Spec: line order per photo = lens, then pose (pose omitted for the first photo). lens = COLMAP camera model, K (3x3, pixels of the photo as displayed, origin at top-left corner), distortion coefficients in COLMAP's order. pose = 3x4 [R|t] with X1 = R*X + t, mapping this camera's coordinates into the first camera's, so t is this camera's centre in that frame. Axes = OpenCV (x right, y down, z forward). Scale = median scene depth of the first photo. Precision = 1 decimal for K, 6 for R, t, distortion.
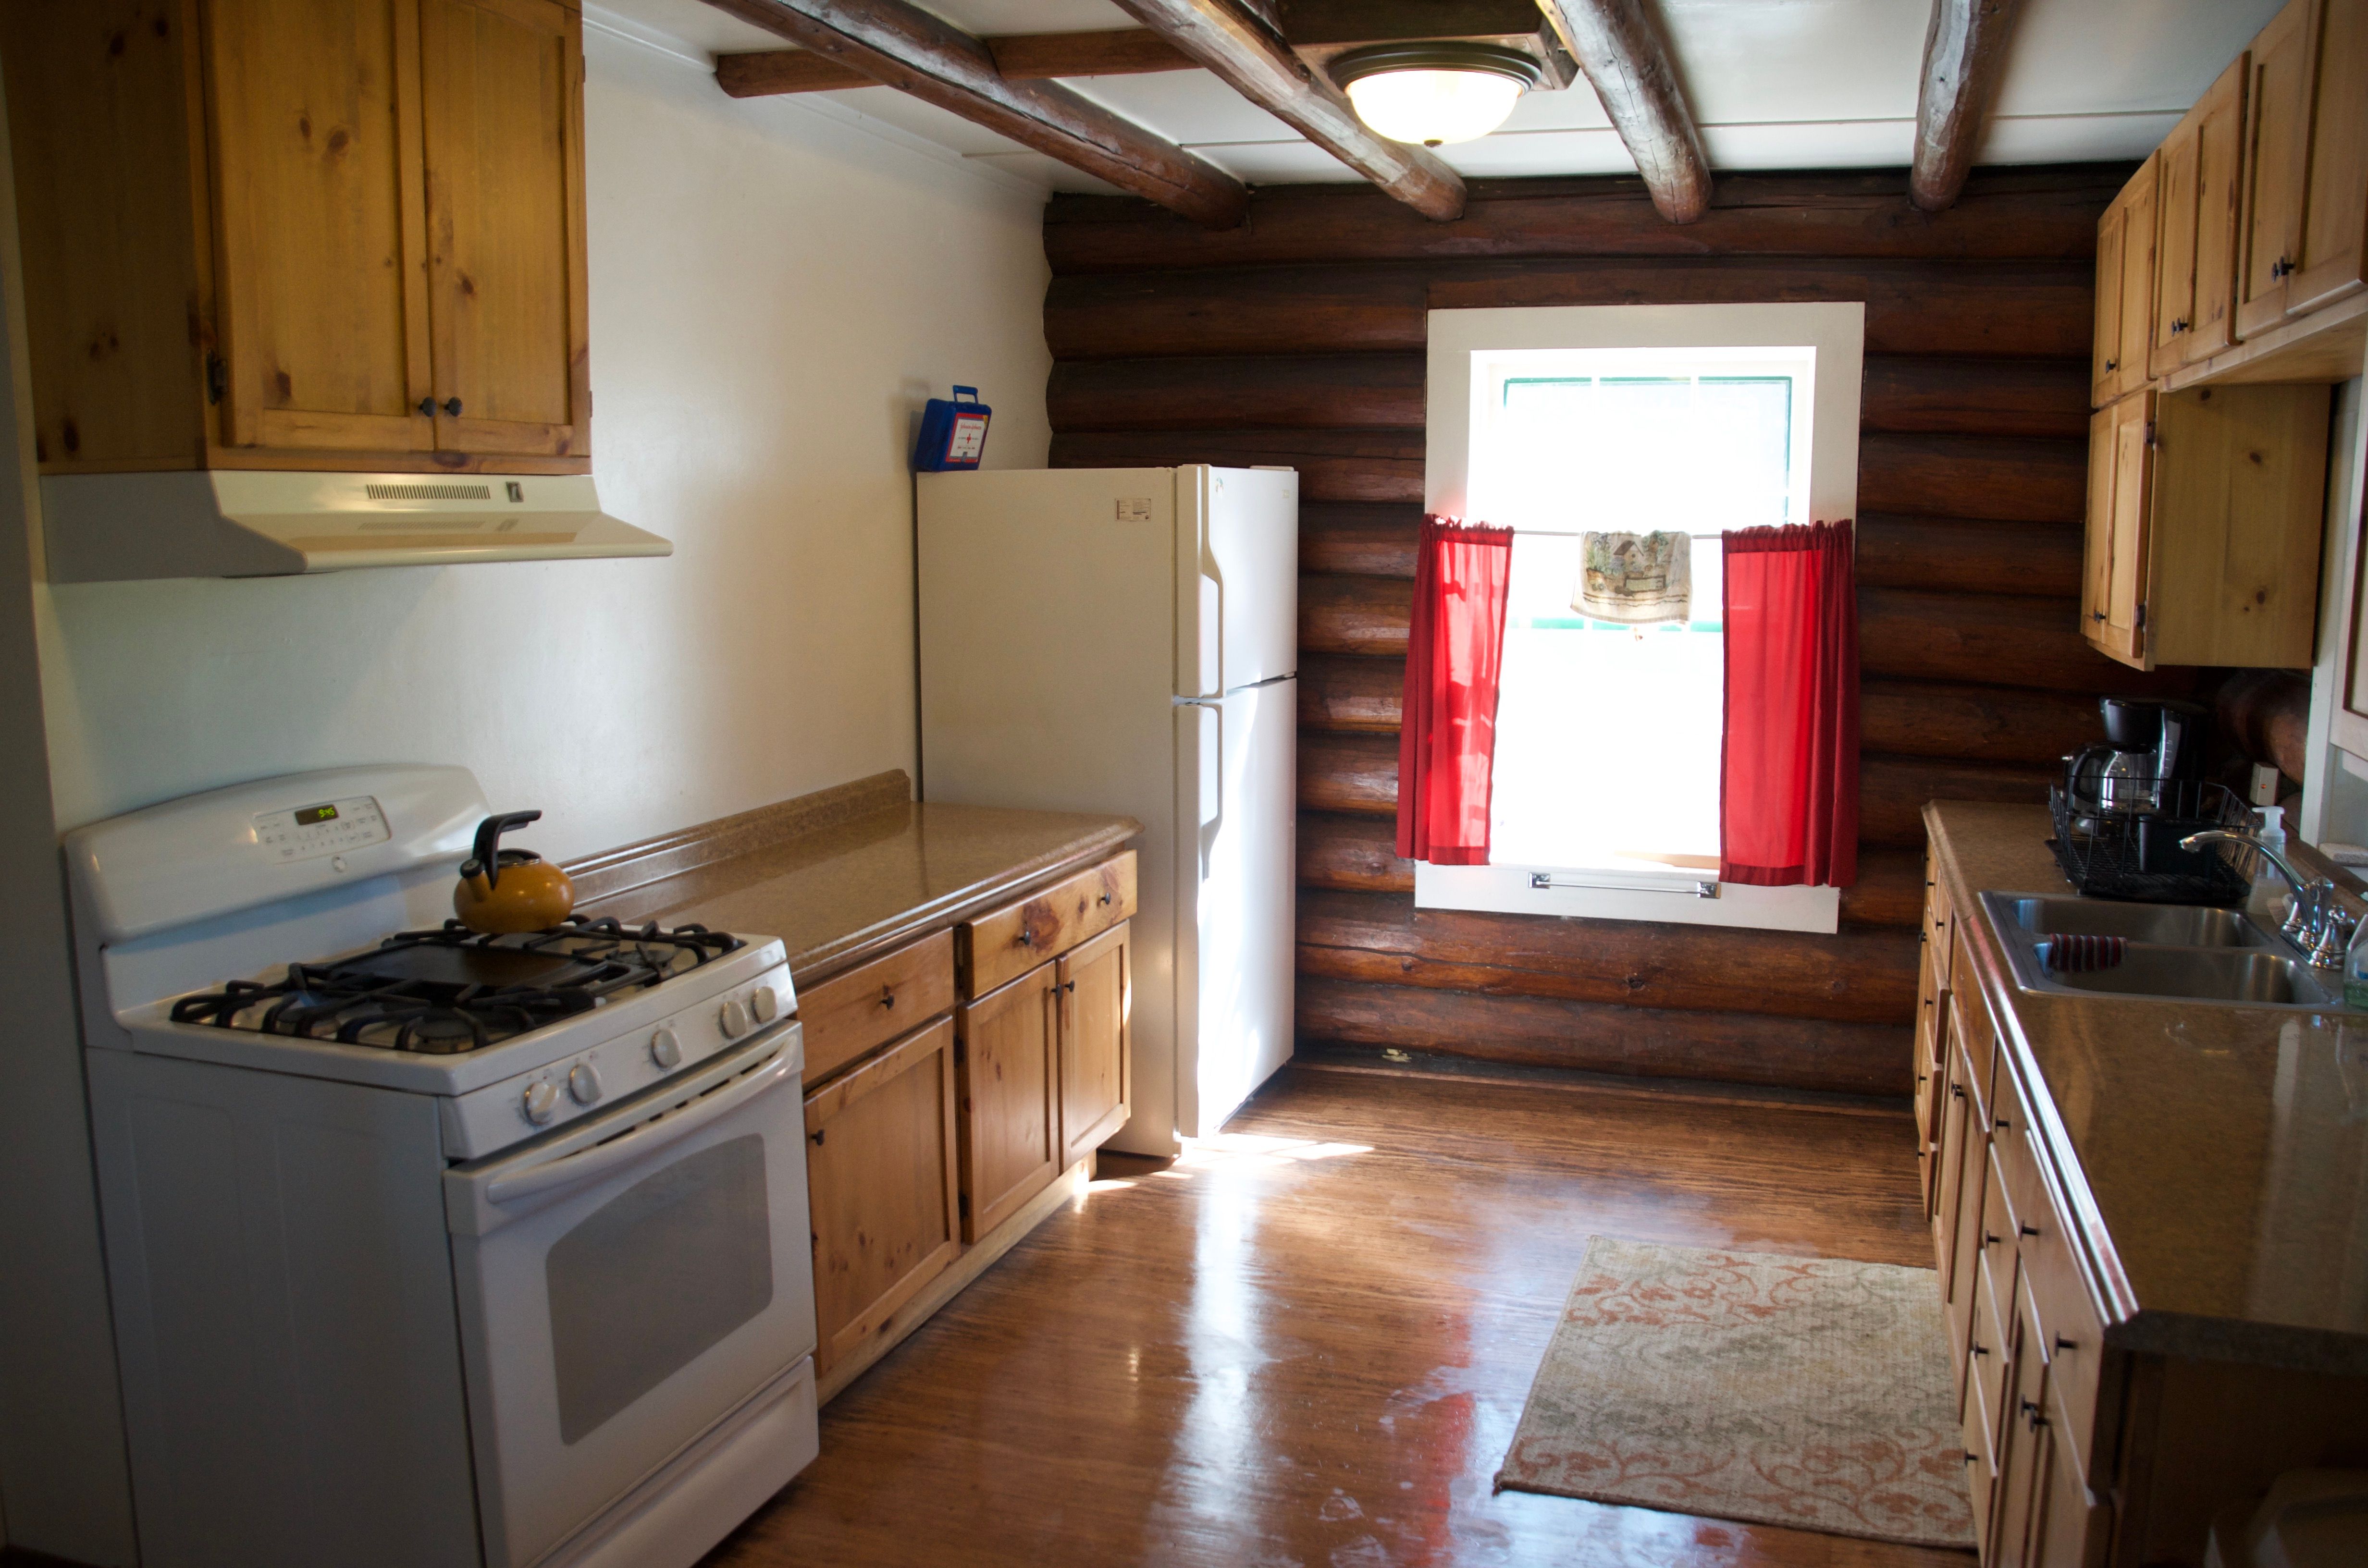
lens RADIAL K [[1910.4, 0, 1172.8], [0, 1910.4, 811.8], [0, 0, 1]] dist [-0.166270, 0.143805]
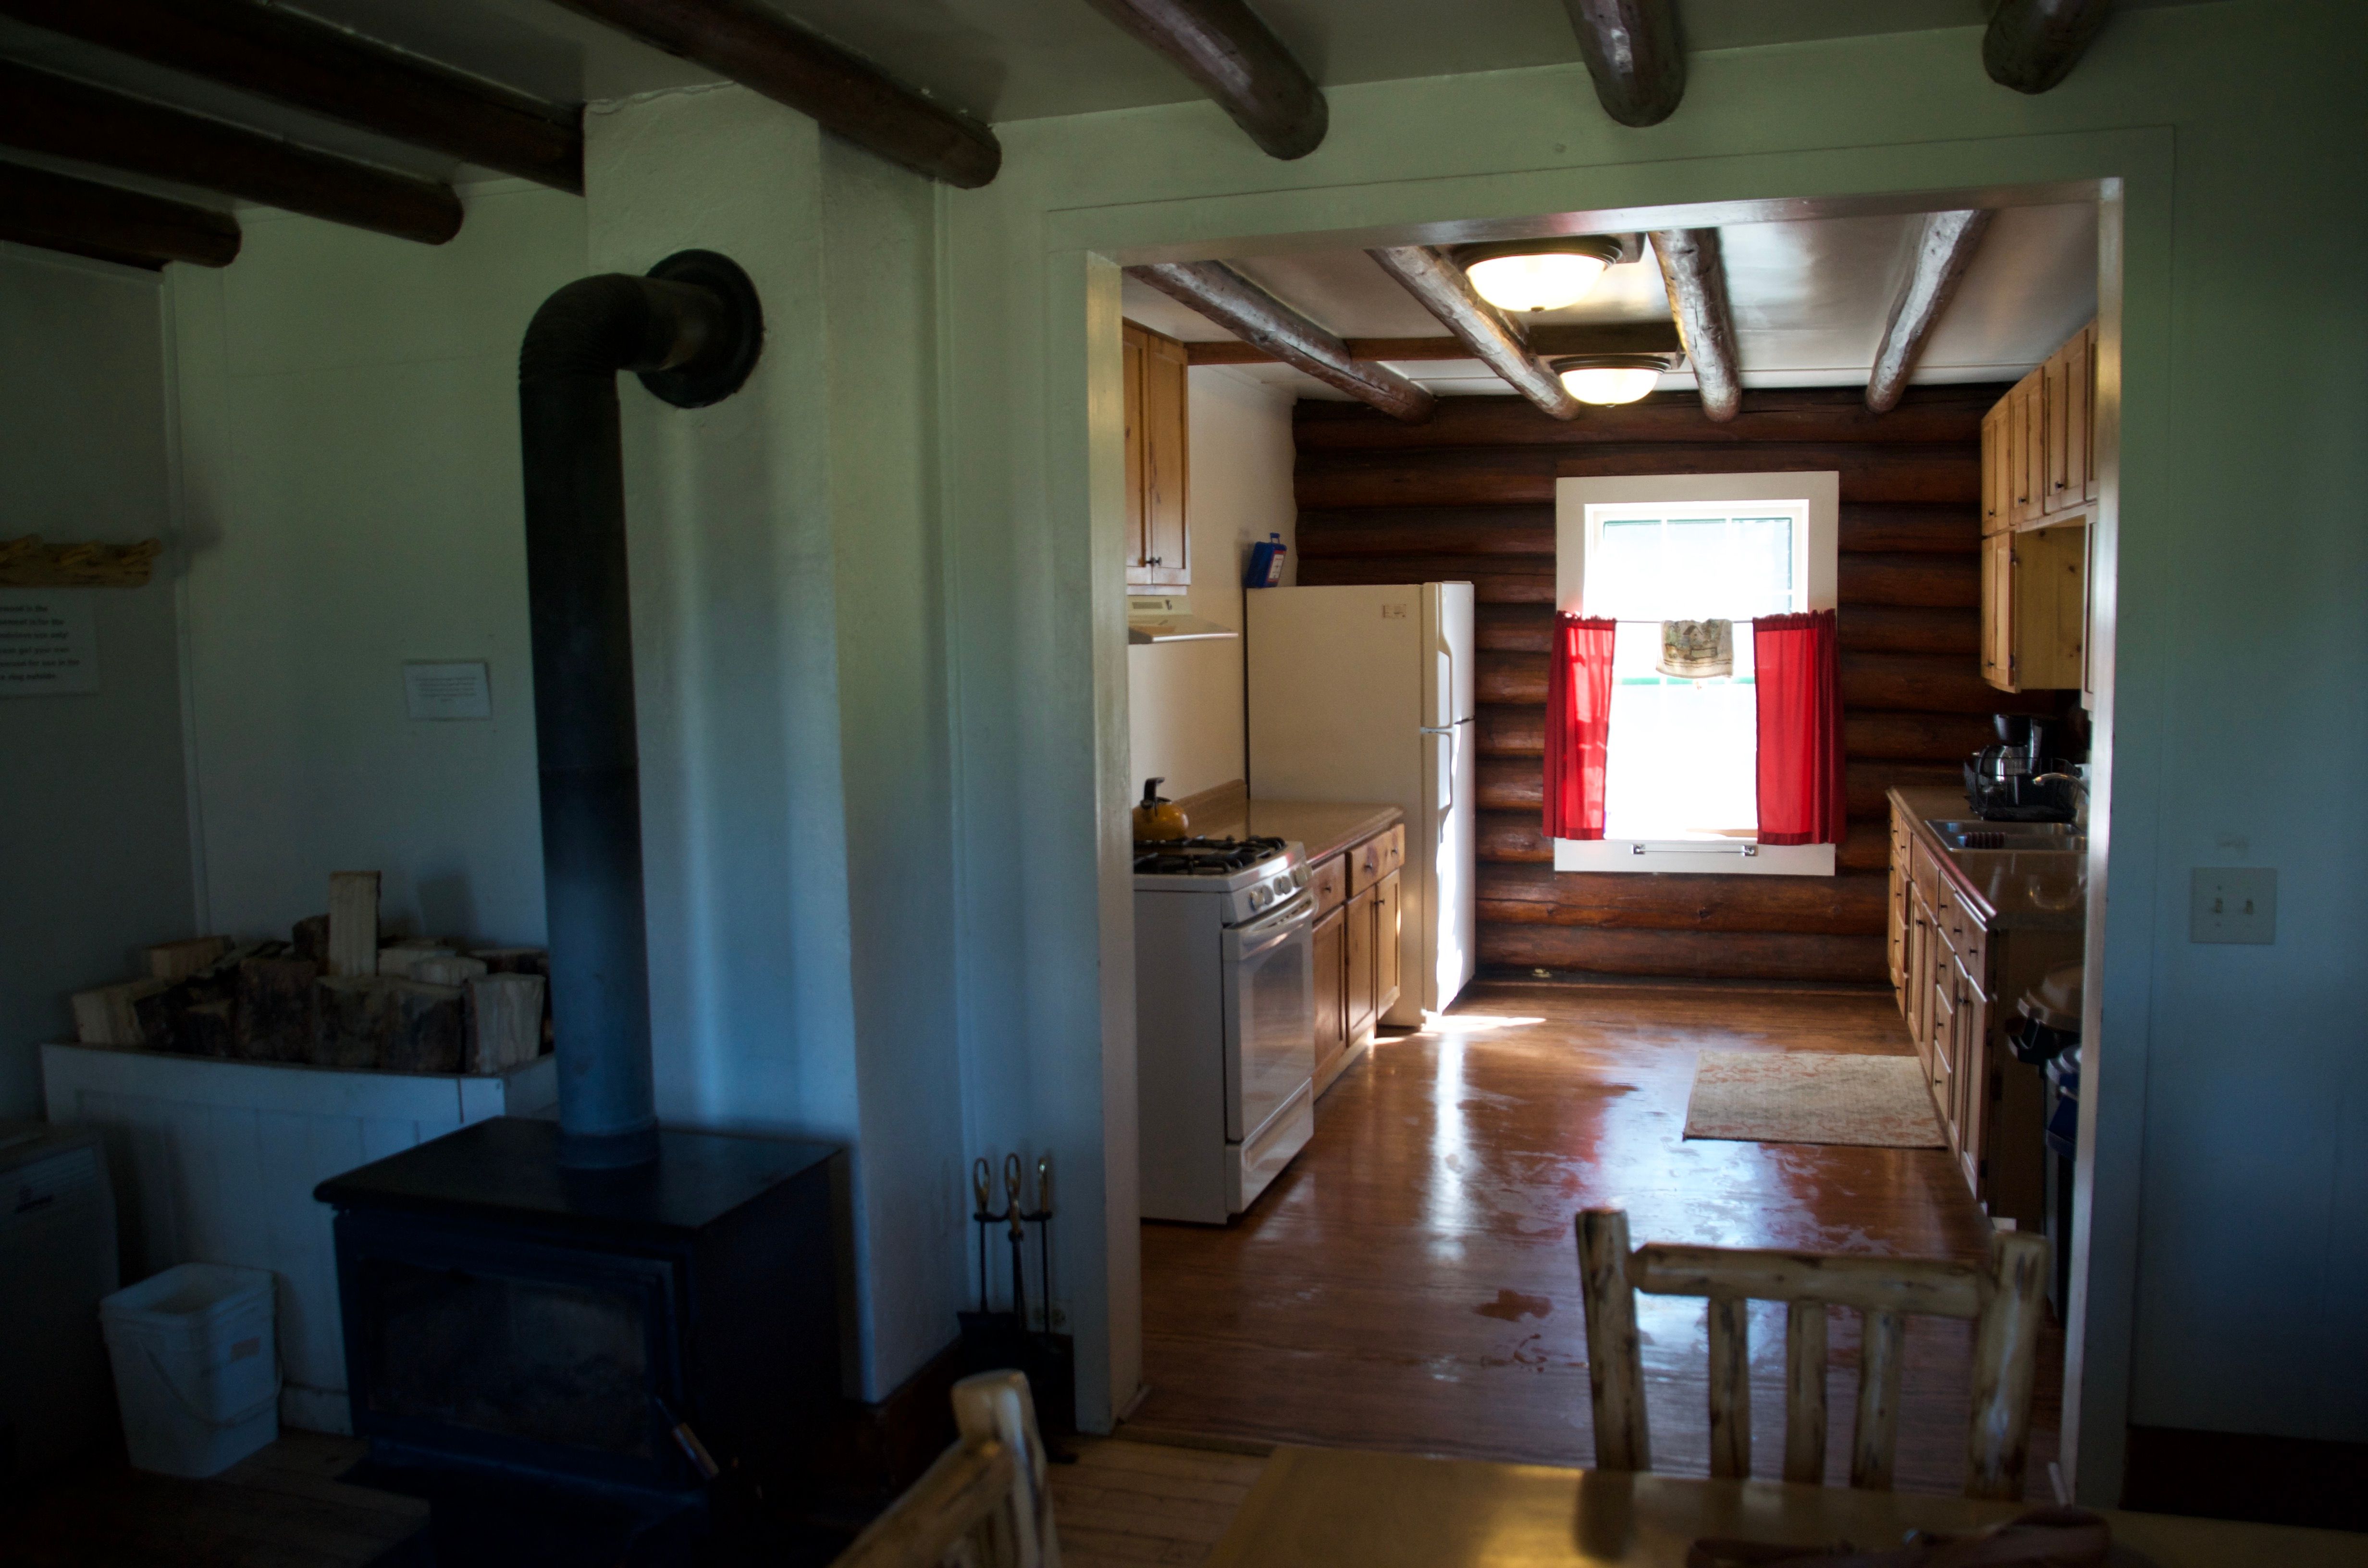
lens RADIAL K [[1910.4, 0, 1172.8], [0, 1910.4, 811.8], [0, 0, 1]] dist [-0.166270, 0.143805]
pose [[0.999274, -0.021486, 0.031455, -0.239697], [0.023053, 0.998467, -0.050317, 0.078320], [-0.030325, 0.051006, 0.998238, -0.532214]]
